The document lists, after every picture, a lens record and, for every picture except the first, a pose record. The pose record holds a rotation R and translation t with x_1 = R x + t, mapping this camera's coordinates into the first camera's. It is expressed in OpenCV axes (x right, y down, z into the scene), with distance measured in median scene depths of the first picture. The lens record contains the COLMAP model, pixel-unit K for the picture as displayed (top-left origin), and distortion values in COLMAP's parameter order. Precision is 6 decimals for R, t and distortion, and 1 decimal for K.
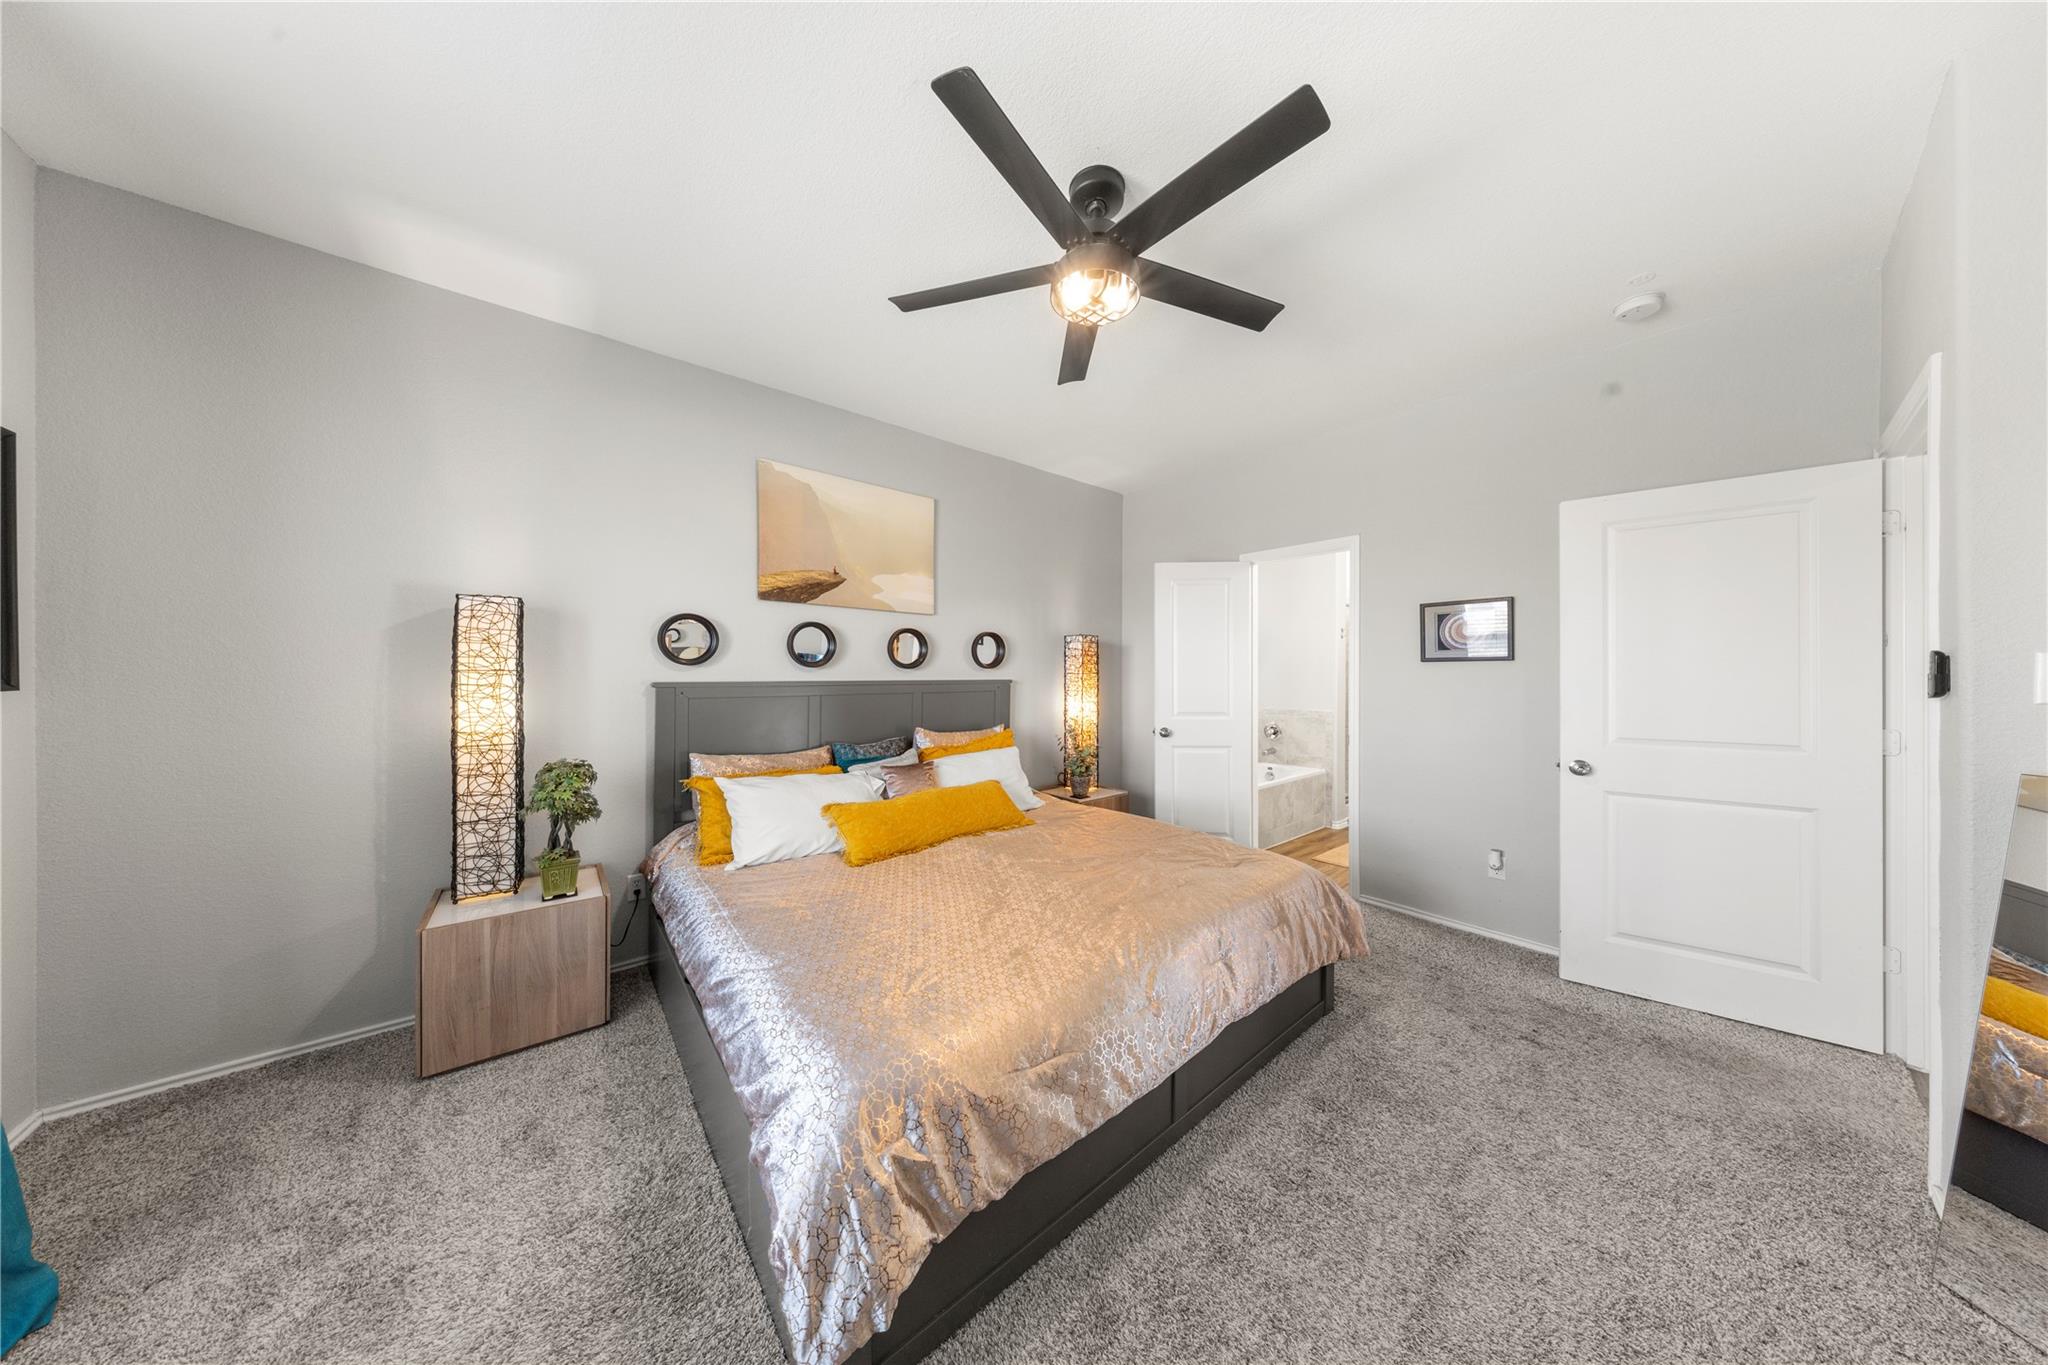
lens RADIAL K [[591.7, 0, 1024.4], [0, 591.7, 679.3], [0, 0, 1]] dist [-0.000414, 0.000003]
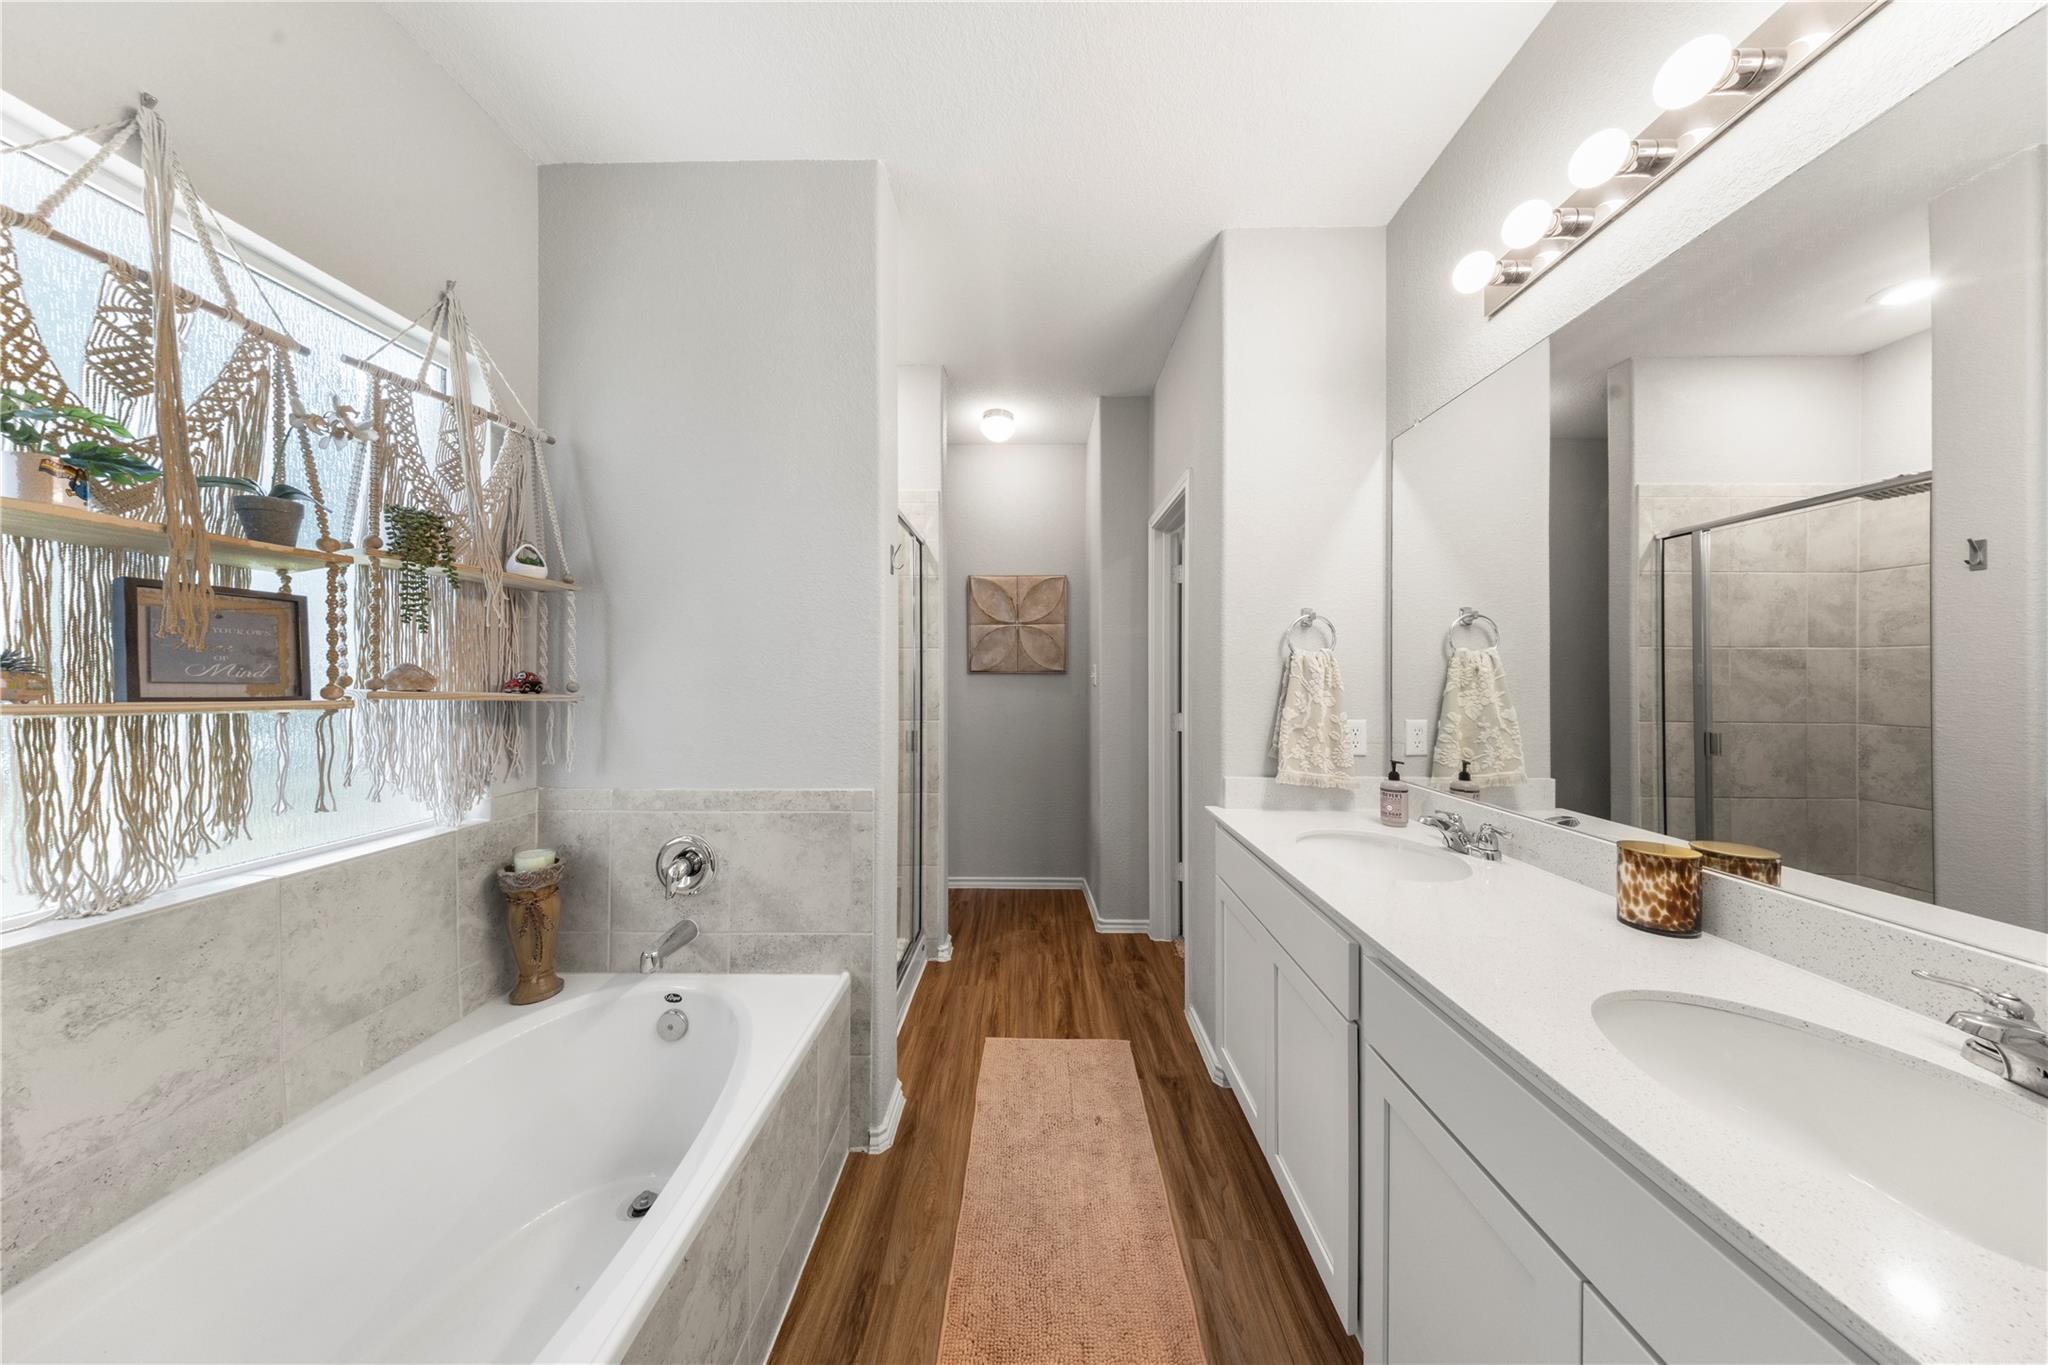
lens RADIAL K [[591.7, 0, 1027.5], [0, 591.7, 676.6], [0, 0, 1]] dist [-0.000414, 0.000003]
pose [[0.662803, -0.006342, 0.748767, 0.314813], [0.005371, 0.999979, 0.003715, -0.005404], [-0.748775, 0.001560, 0.662823, 0.681419]]
